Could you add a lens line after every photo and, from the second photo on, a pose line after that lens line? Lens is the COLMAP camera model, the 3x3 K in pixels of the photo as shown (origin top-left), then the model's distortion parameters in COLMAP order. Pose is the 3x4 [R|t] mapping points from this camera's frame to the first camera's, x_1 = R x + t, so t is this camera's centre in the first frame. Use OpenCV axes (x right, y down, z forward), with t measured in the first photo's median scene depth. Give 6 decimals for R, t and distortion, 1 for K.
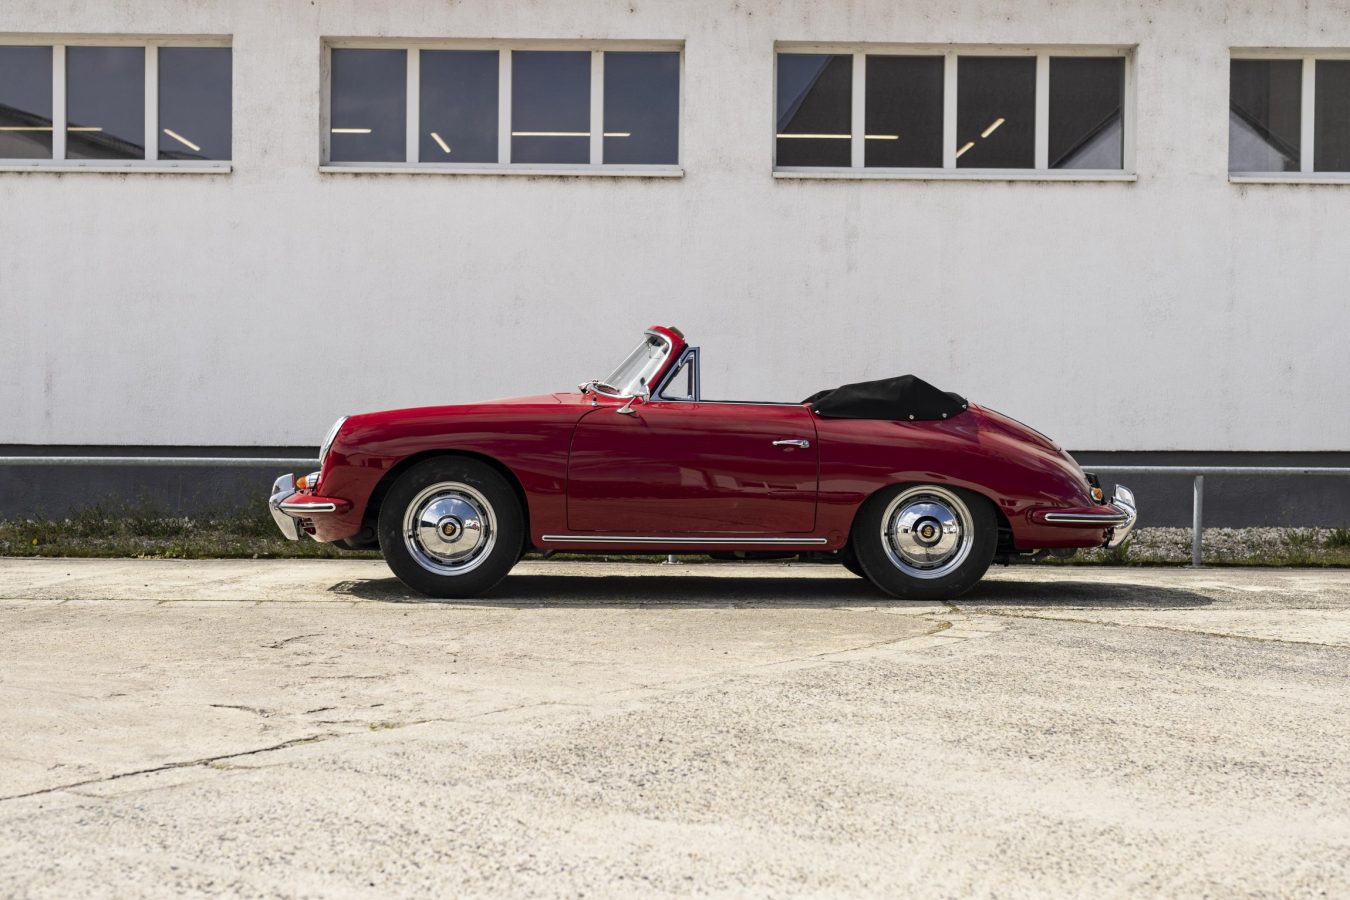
lens RADIAL K [[1849.2, 0, 652.5], [0, 1849.2, 455.3], [0, 0, 1]] dist [0.004589, 0.000000]
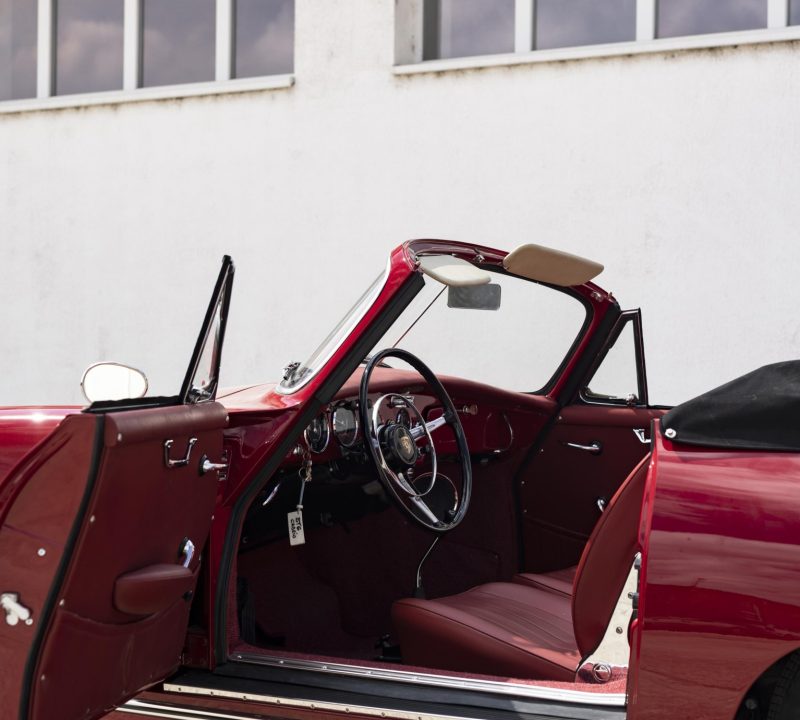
lens RADIAL K [[1645.3, 0, 403.9], [0, 1645.3, 358.2], [0, 0, 1]] dist [0.001202, 0.000000]
pose [[0.874385, -0.004583, -0.485211, 0.138574], [-0.015448, 0.999186, -0.037277, -0.016785], [0.484986, 0.040090, 0.873602, 0.437712]]
